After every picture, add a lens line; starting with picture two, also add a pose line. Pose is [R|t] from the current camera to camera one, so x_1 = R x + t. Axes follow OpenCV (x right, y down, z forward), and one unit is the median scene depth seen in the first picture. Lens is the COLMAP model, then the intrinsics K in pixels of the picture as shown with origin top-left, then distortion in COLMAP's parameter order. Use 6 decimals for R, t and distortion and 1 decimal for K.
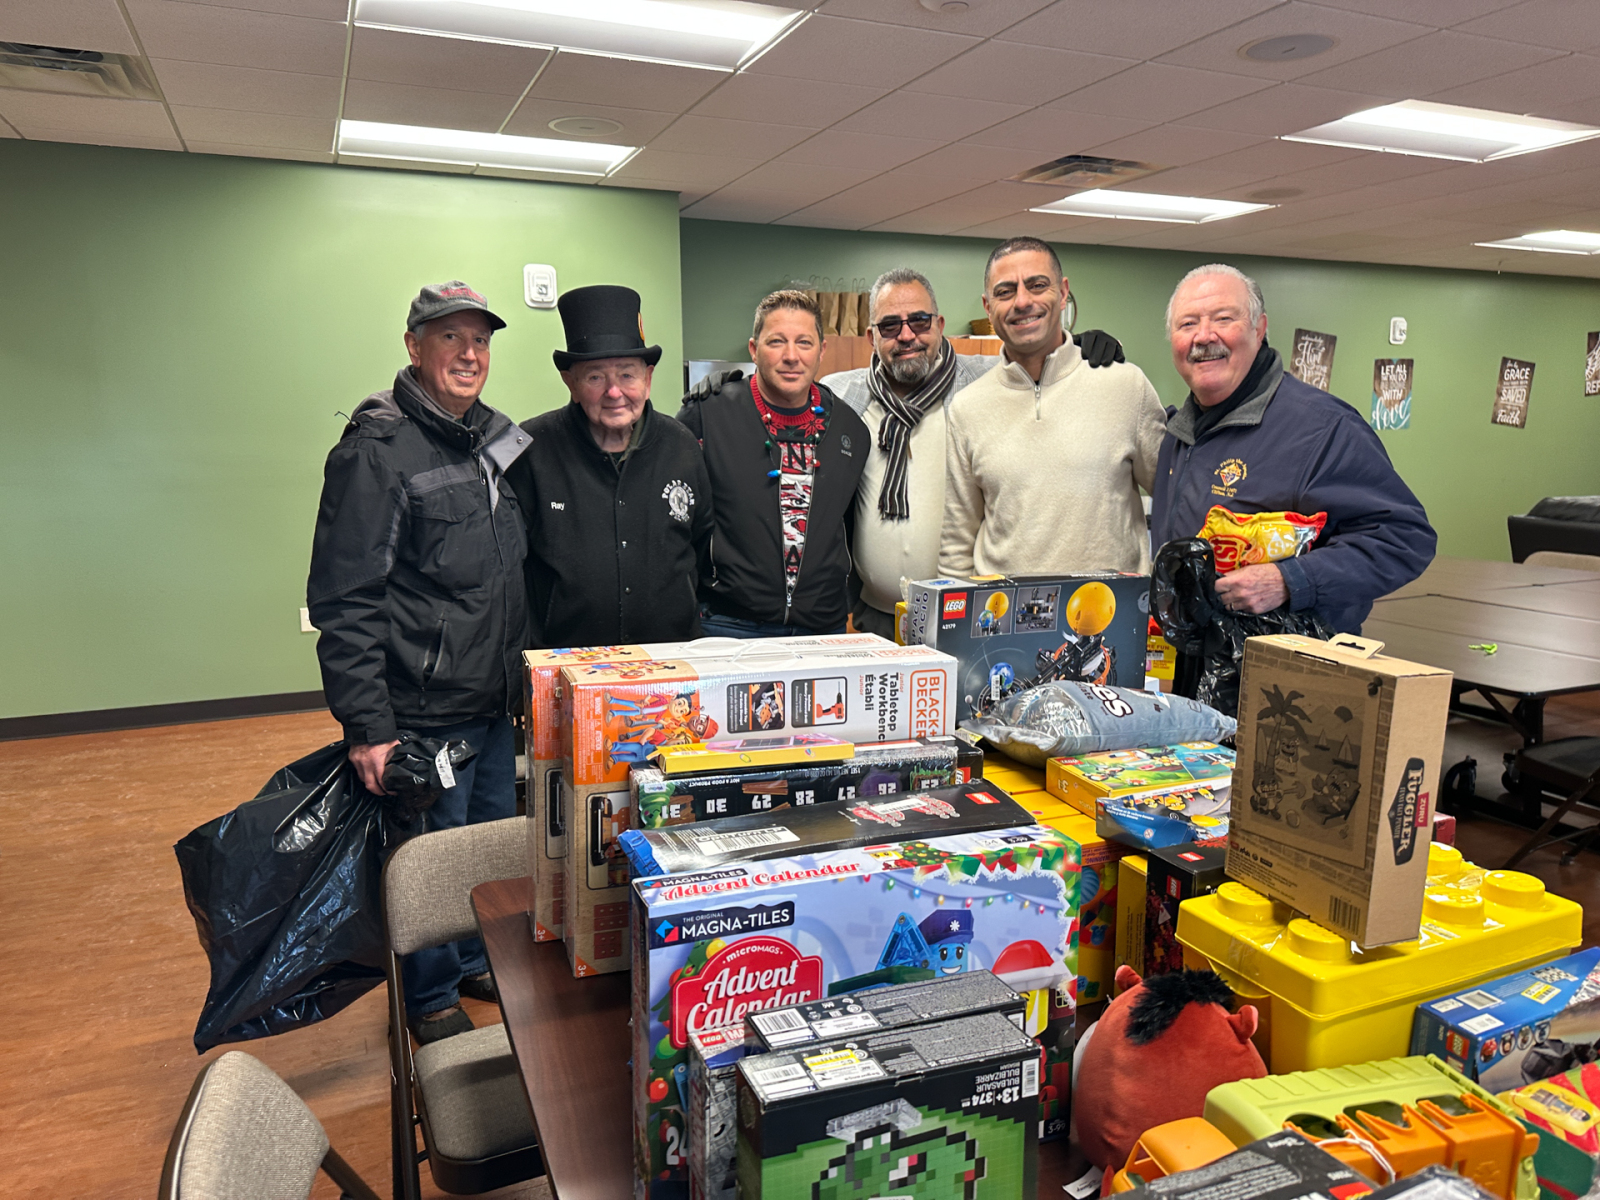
lens RADIAL K [[1139.4, 0, 871.2], [0, 1139.4, 598.0], [0, 0, 1]] dist [0.184614, -0.318705]
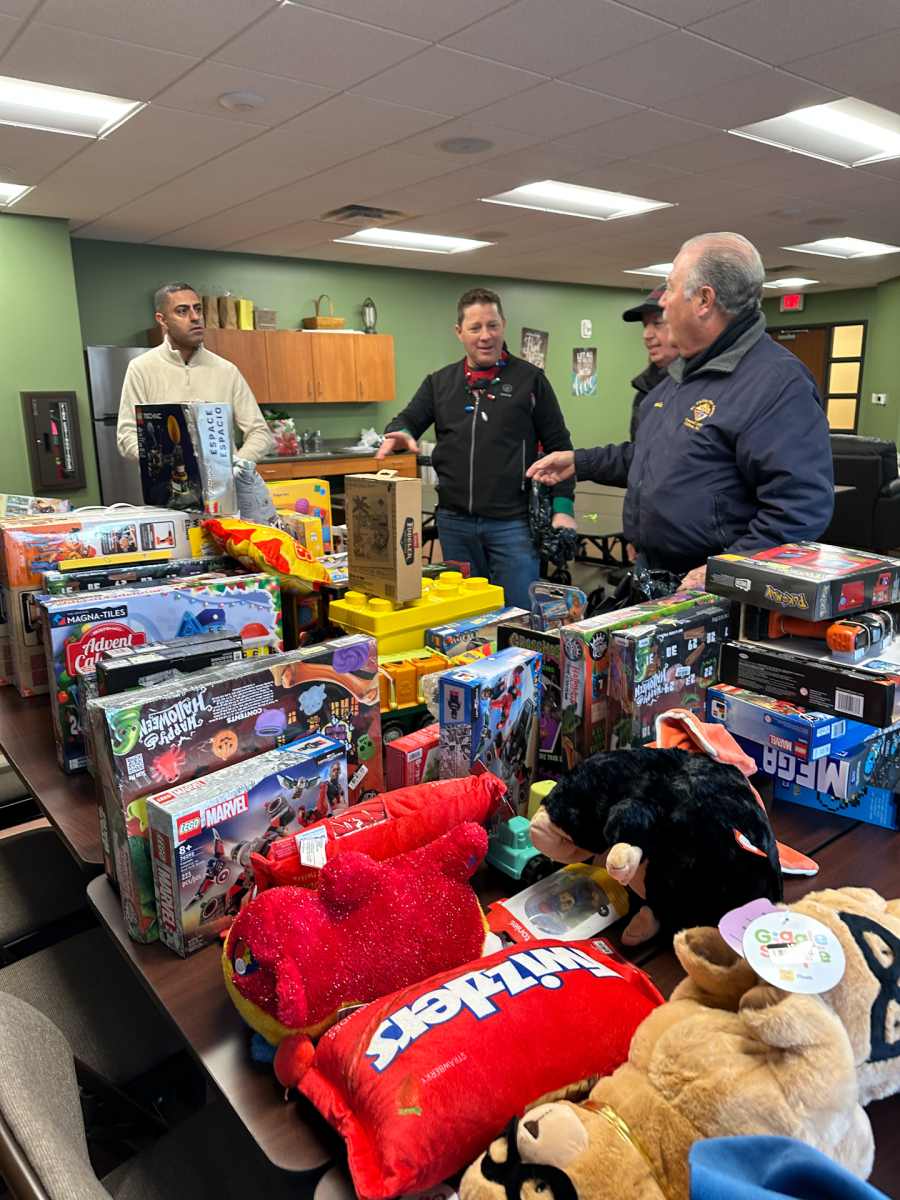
lens RADIAL K [[854.5, 0, 471.3], [0, 854.5, 599.8], [0, 0, 1]] dist [0.184614, -0.318705]
pose [[0.974110, -0.068536, 0.215437, 0.187008], [0.052066, 0.995335, 0.081222, 0.150365], [-0.219998, -0.067902, 0.973134, -0.616282]]
